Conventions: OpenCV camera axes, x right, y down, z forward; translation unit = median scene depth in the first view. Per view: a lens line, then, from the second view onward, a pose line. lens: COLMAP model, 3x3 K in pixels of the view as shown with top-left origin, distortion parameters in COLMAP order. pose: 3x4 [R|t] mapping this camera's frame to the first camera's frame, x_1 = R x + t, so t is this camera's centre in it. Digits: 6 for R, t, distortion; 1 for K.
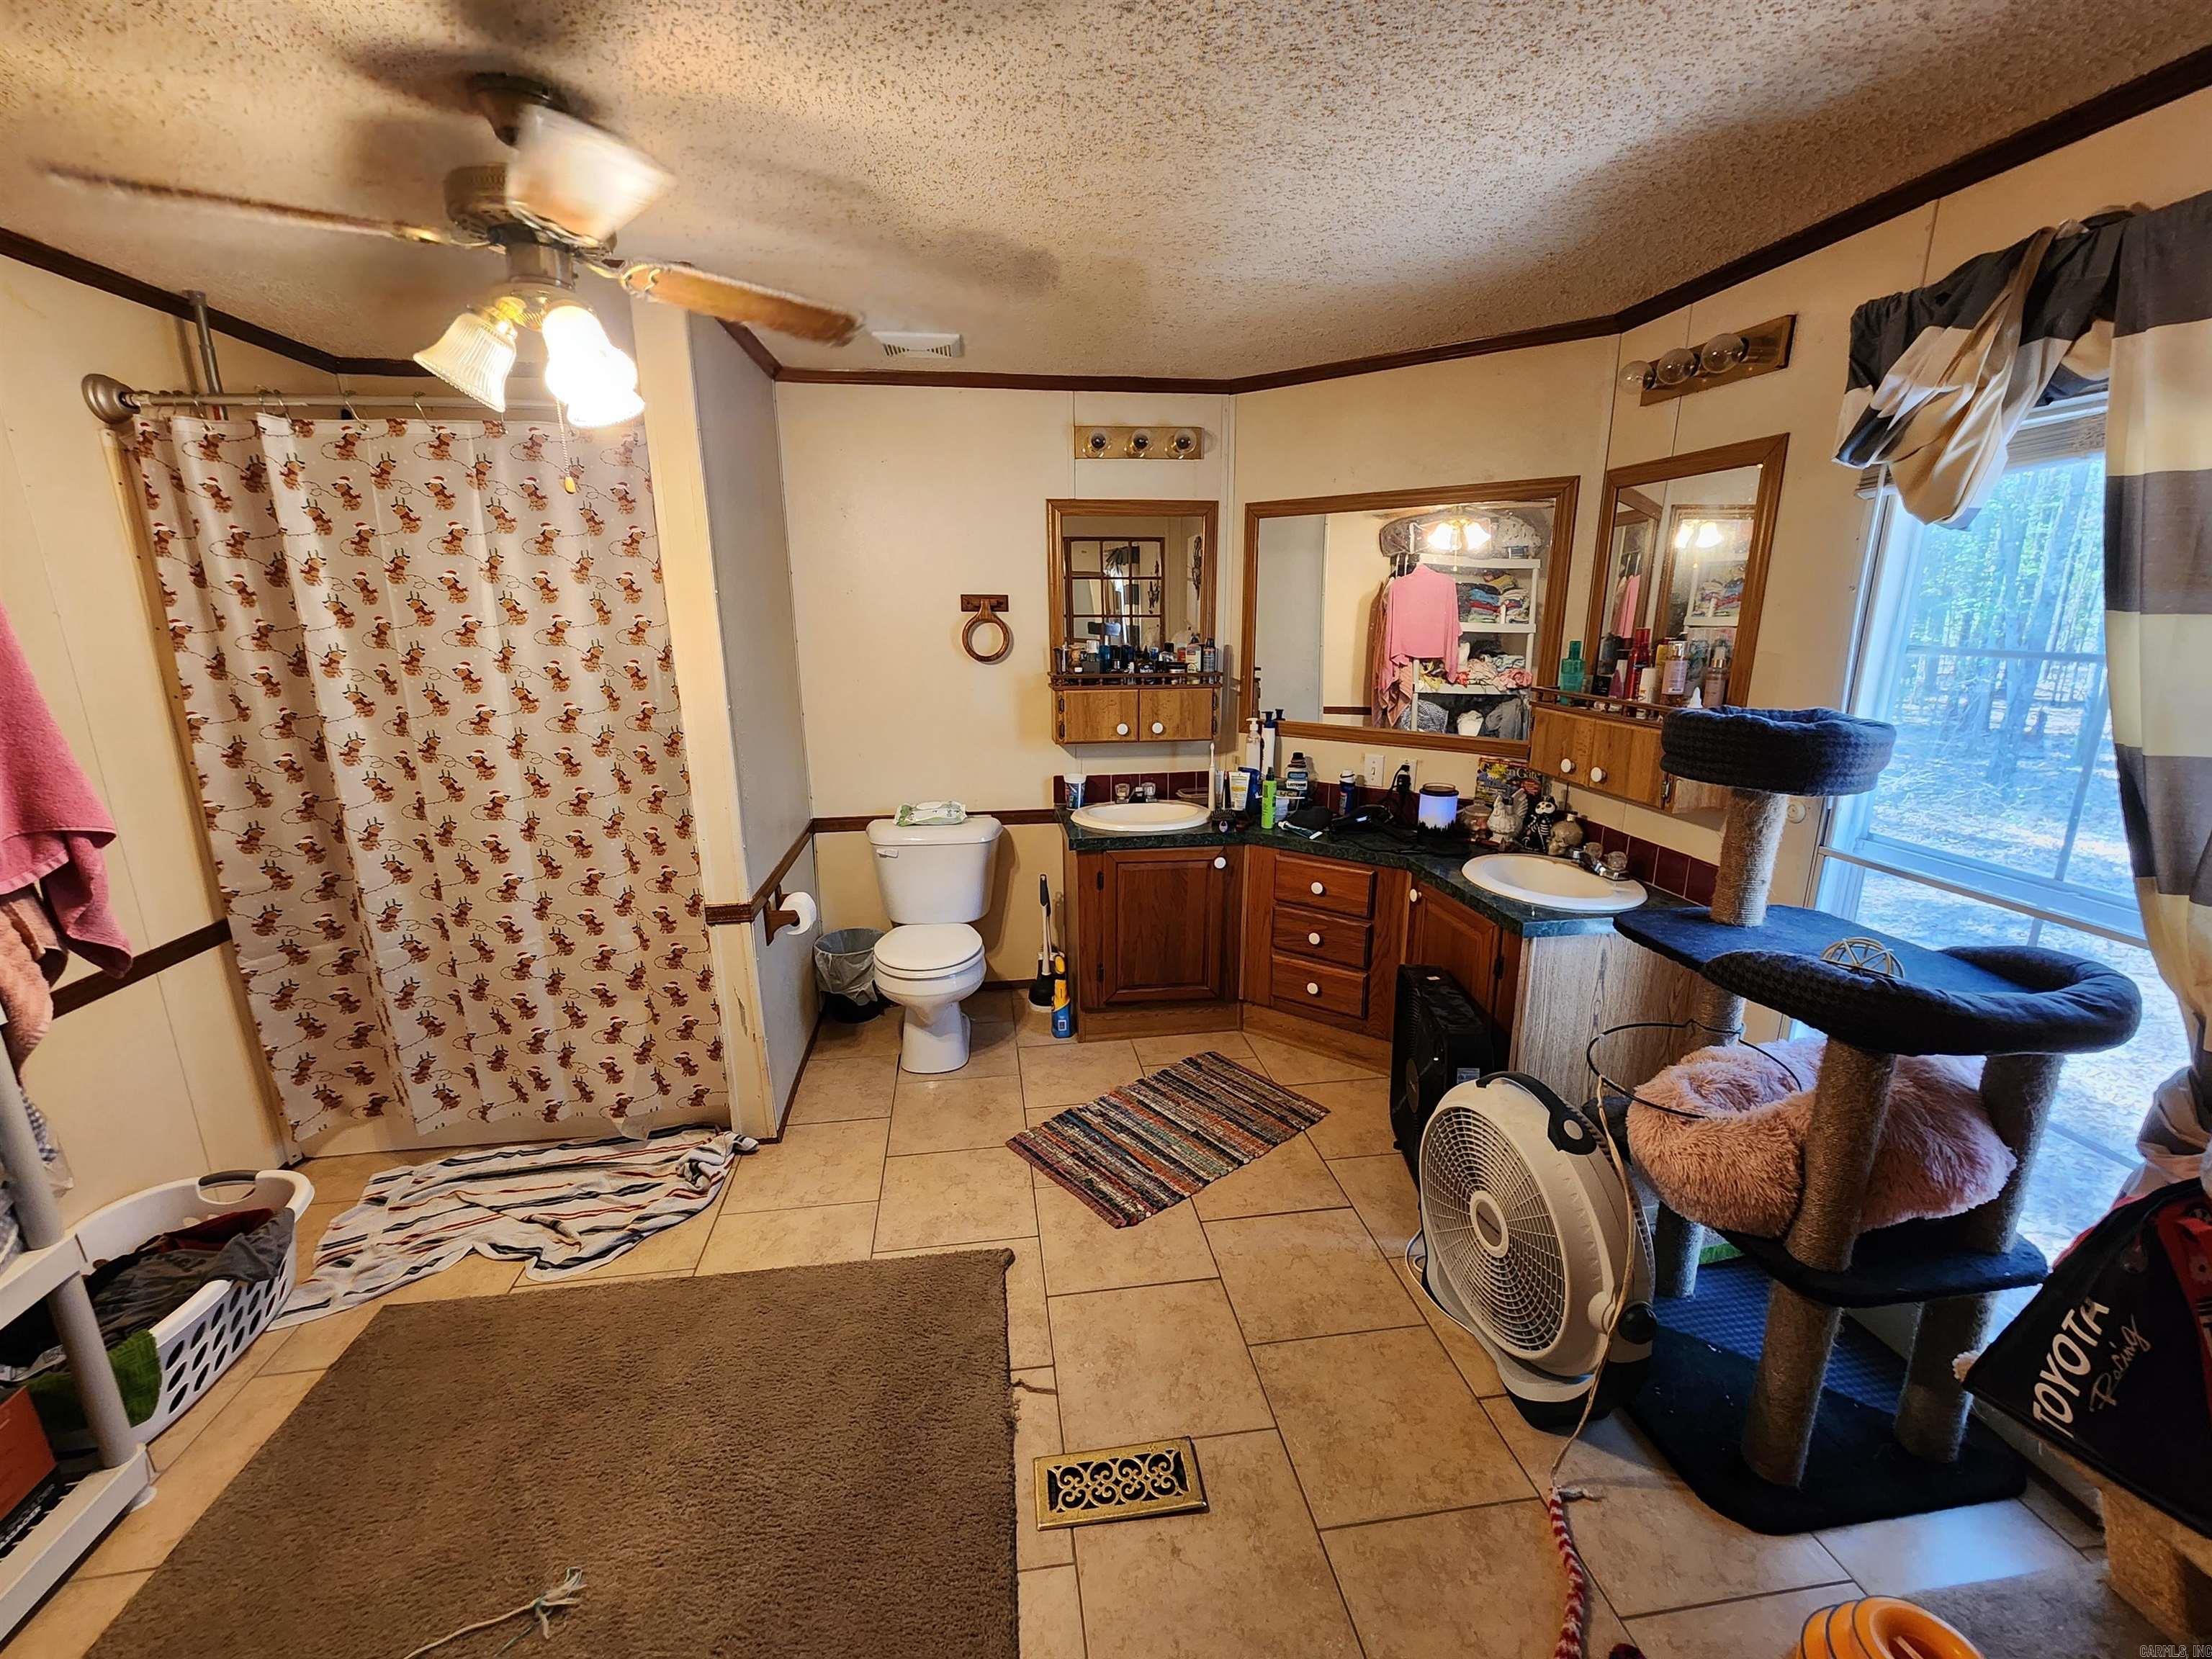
lens RADIAL K [[912.8, 0, 1101.7], [0, 912.8, 831.9], [0, 0, 1]] dist [-0.004030, 0.002031]
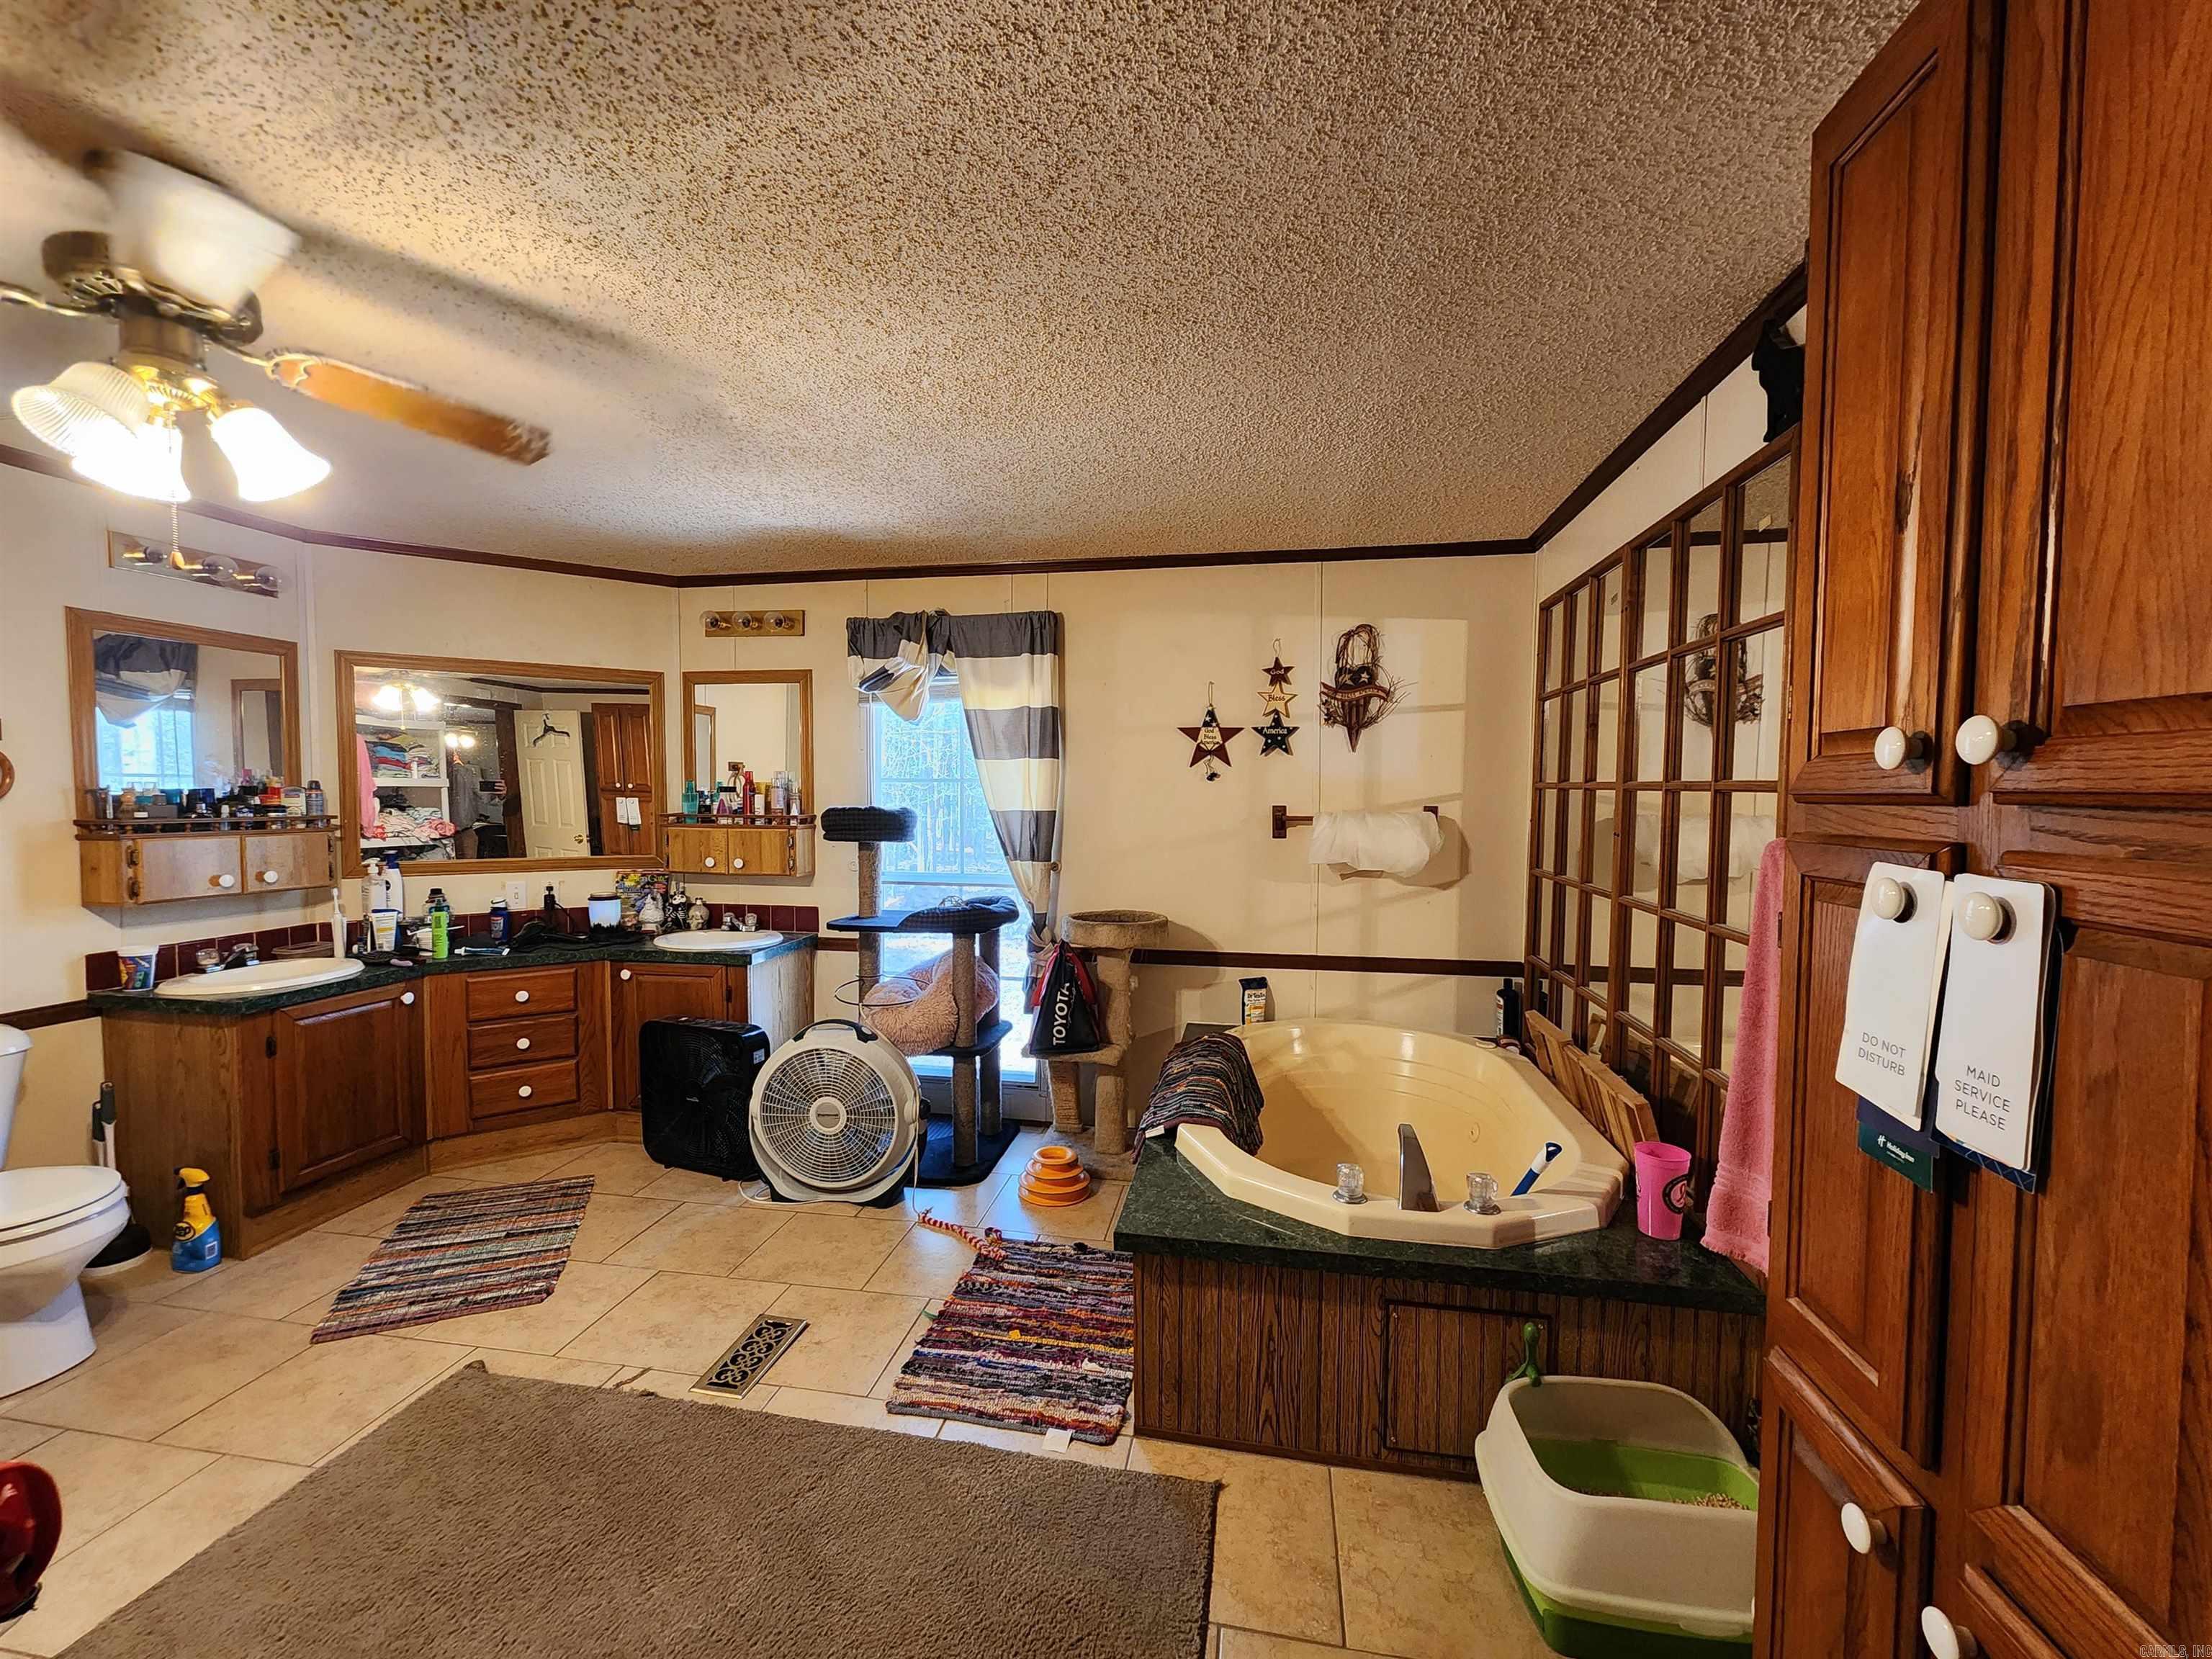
lens RADIAL K [[912.8, 0, 1105.8], [0, 912.8, 833.1], [0, 0, 1]] dist [-0.004030, 0.002031]
pose [[0.308153, -0.035787, 0.950664, -0.645933], [0.222733, 0.974232, -0.035524, 0.071420], [-0.924895, 0.222691, 0.308183, -0.051500]]
